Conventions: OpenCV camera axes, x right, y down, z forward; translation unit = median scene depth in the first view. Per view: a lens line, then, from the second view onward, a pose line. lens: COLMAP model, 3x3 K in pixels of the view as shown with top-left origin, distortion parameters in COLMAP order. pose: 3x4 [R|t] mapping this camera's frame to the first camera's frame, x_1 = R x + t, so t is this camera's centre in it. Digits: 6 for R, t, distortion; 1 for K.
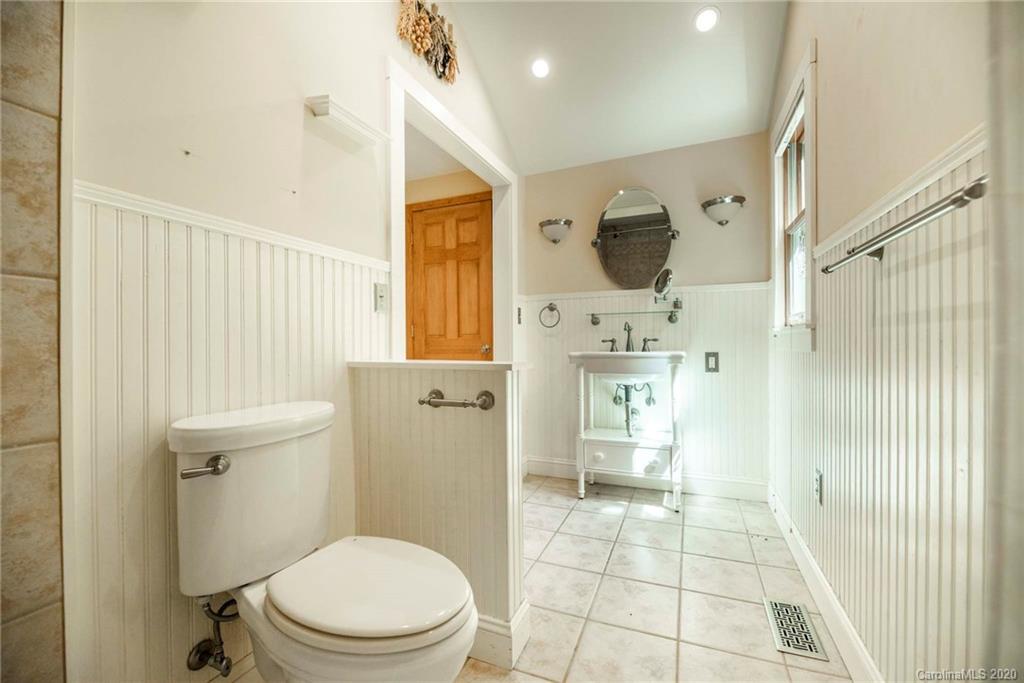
lens RADIAL K [[411.5, 0, 513.8], [0, 411.5, 341.3], [0, 0, 1]] dist [0.004221, -0.004559]
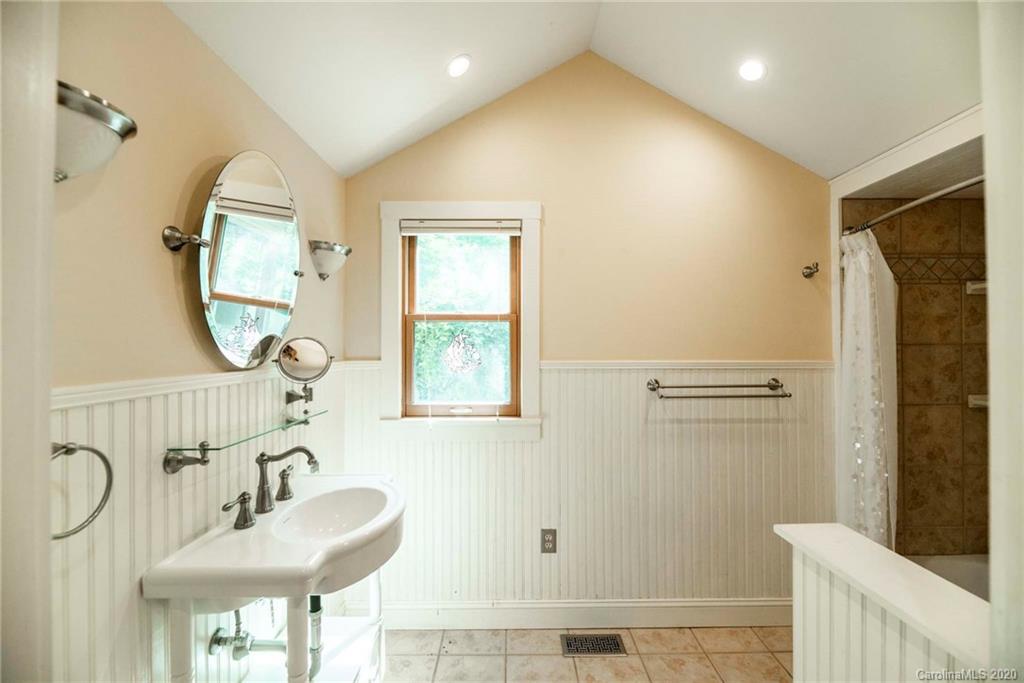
lens RADIAL K [[411.5, 0, 513.8], [0, 411.5, 341.3], [0, 0, 1]] dist [0.004221, -0.004559]
pose [[-0.402783, 0.017030, 0.915137, -0.671646], [0.001572, 0.999838, -0.017915, -0.404561], [-0.915294, -0.005777, -0.402745, 2.465283]]
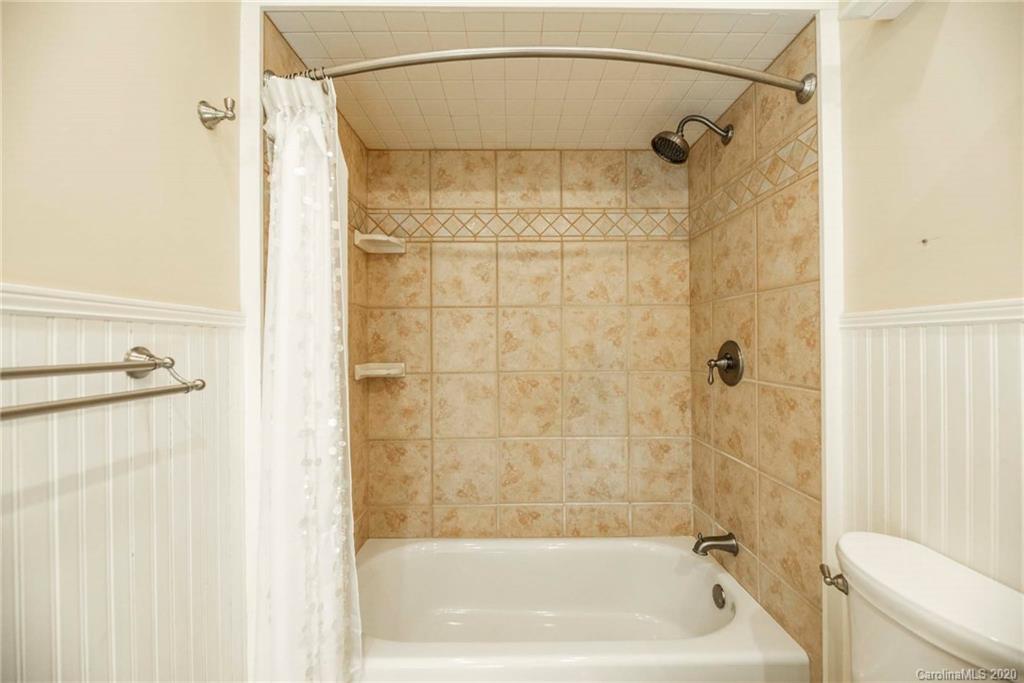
lens RADIAL K [[411.5, 0, 513.8], [0, 411.5, 341.3], [0, 0, 1]] dist [0.004221, -0.004559]
pose [[-0.912622, 0.007937, -0.408727, 0.355526], [0.012800, 0.999876, -0.009164, -0.249998], [0.408604, -0.013595, -0.912611, 1.436176]]
